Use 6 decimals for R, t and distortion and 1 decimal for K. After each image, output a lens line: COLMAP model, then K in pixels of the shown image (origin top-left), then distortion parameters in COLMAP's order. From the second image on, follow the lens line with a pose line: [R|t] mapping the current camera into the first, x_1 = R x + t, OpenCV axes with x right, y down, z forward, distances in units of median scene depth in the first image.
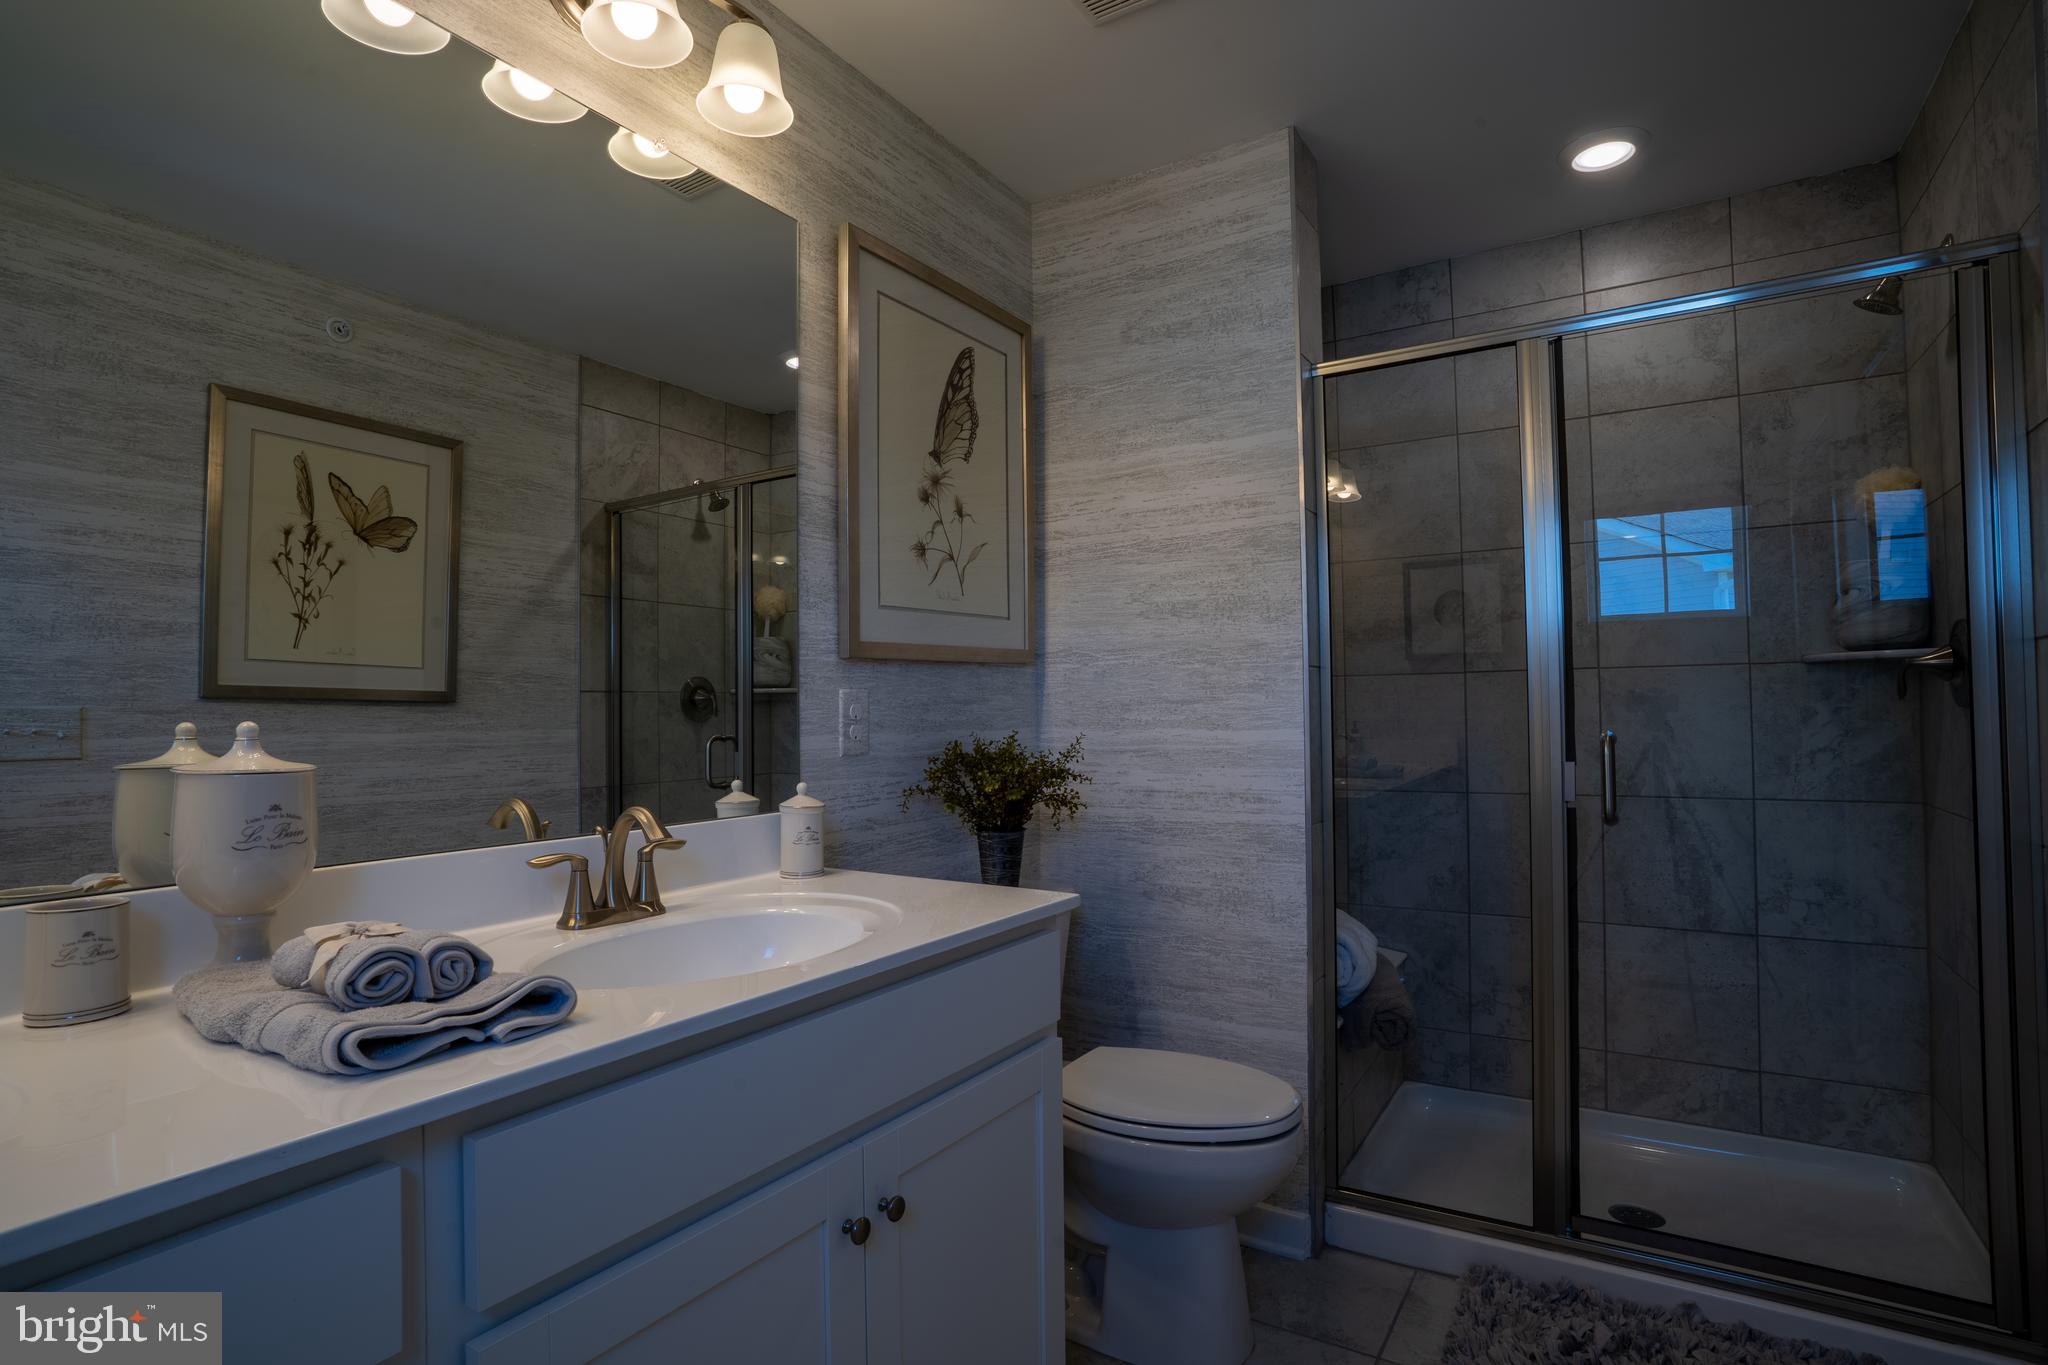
lens RADIAL K [[1052.0, 0, 1003.6], [0, 1052.0, 689.1], [0, 0, 1]] dist [-0.082826, 0.043092]
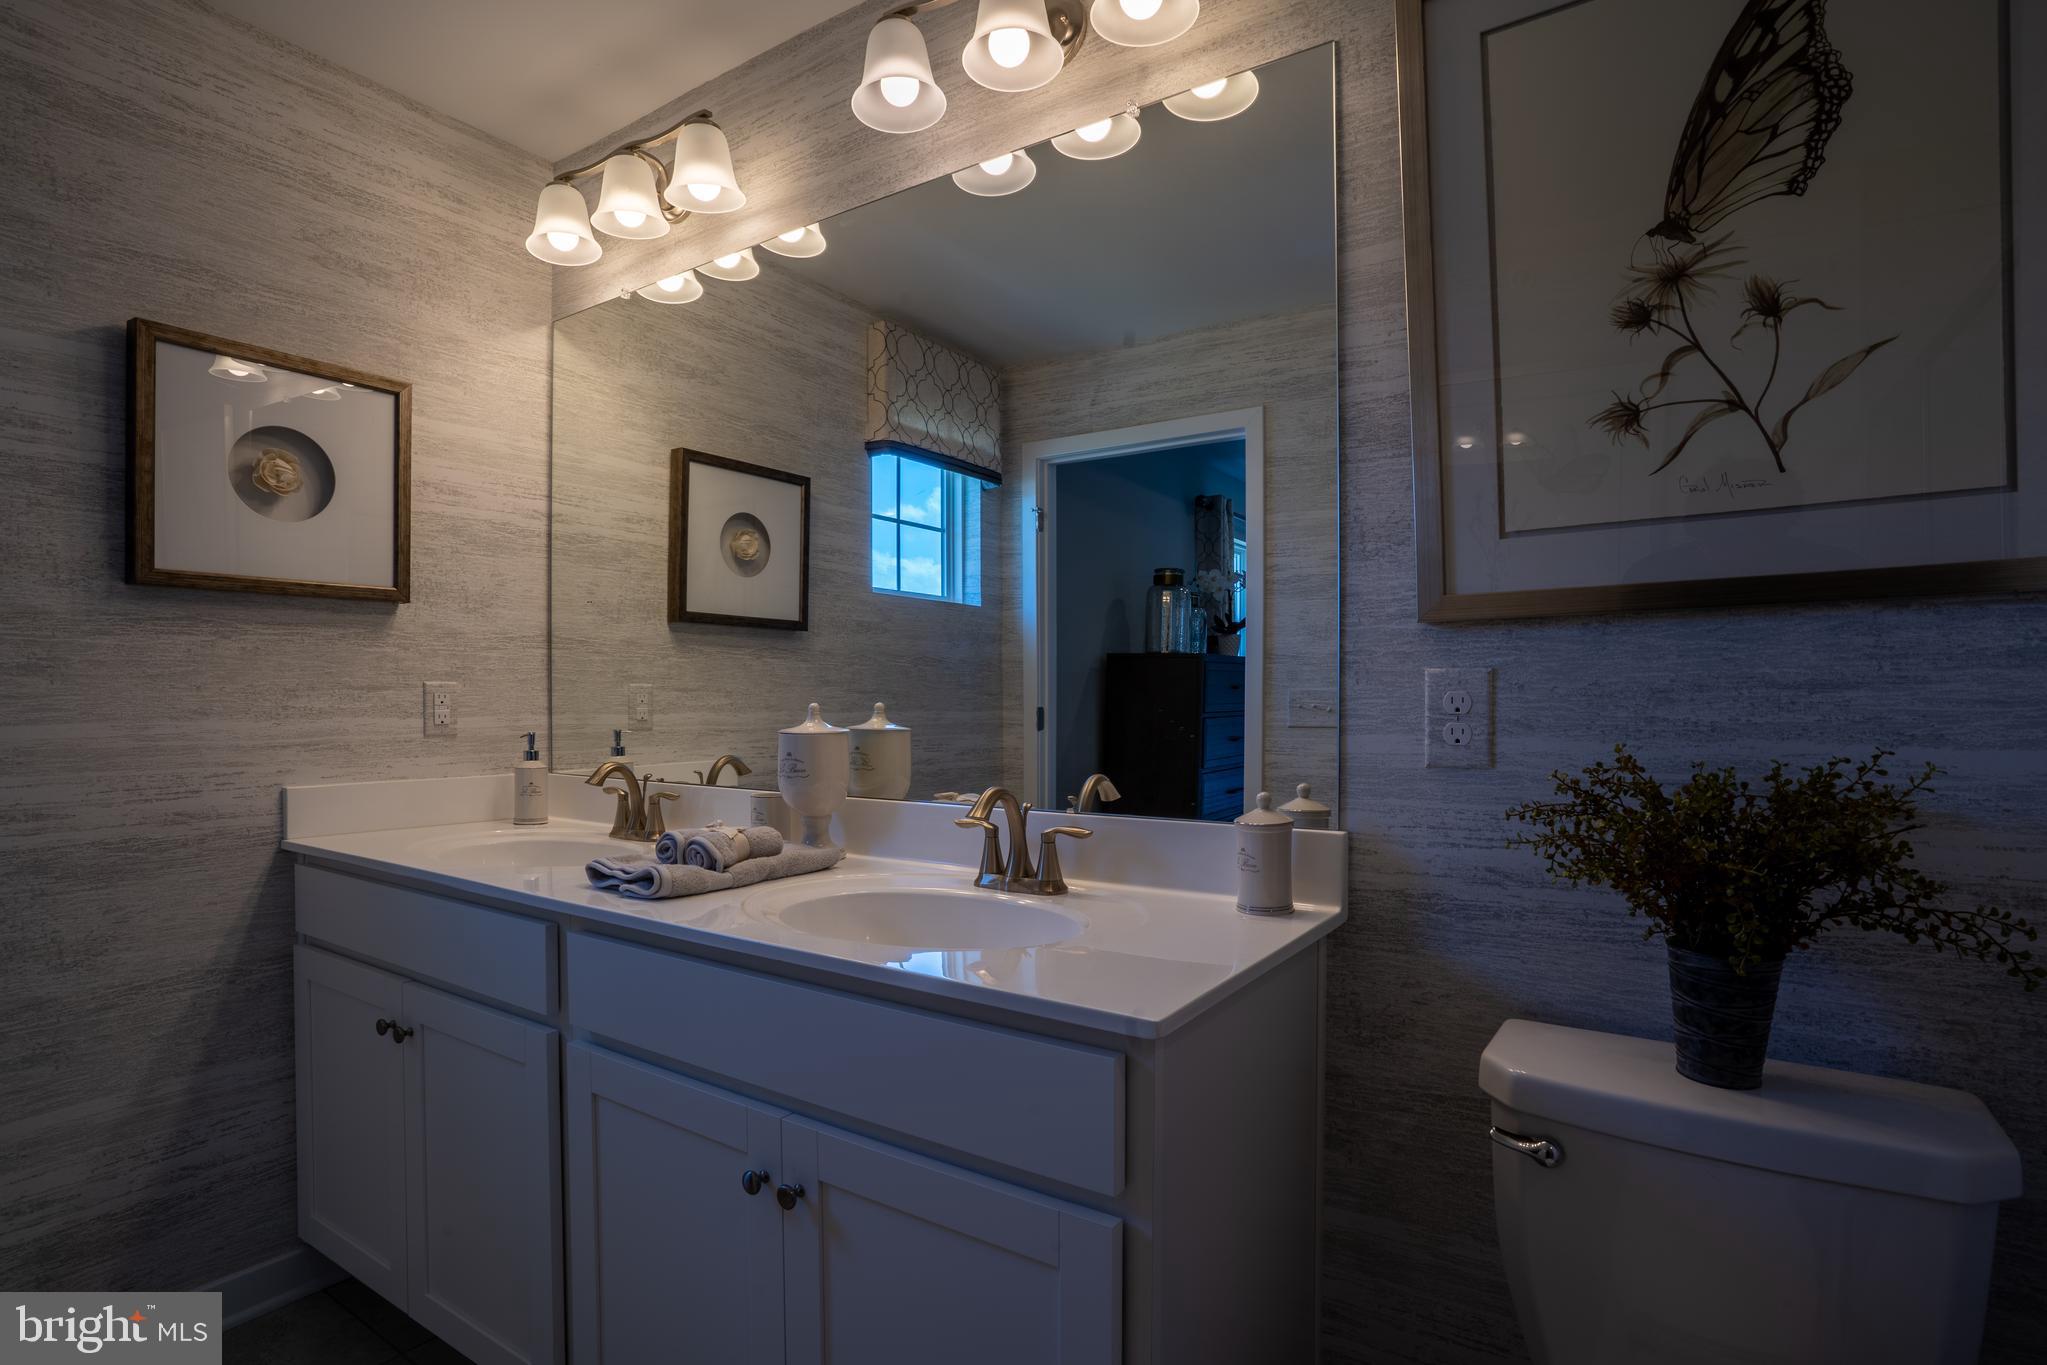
lens RADIAL K [[1008.1, 0, 1022.5], [0, 1008.1, 721.3], [0, 0, 1]] dist [-0.052001, 0.021507]
pose [[-0.008448, 0.036565, -0.999296, 0.449510], [0.018637, 0.999163, 0.036403, 0.004933], [0.999791, -0.018316, -0.009122, 0.666898]]
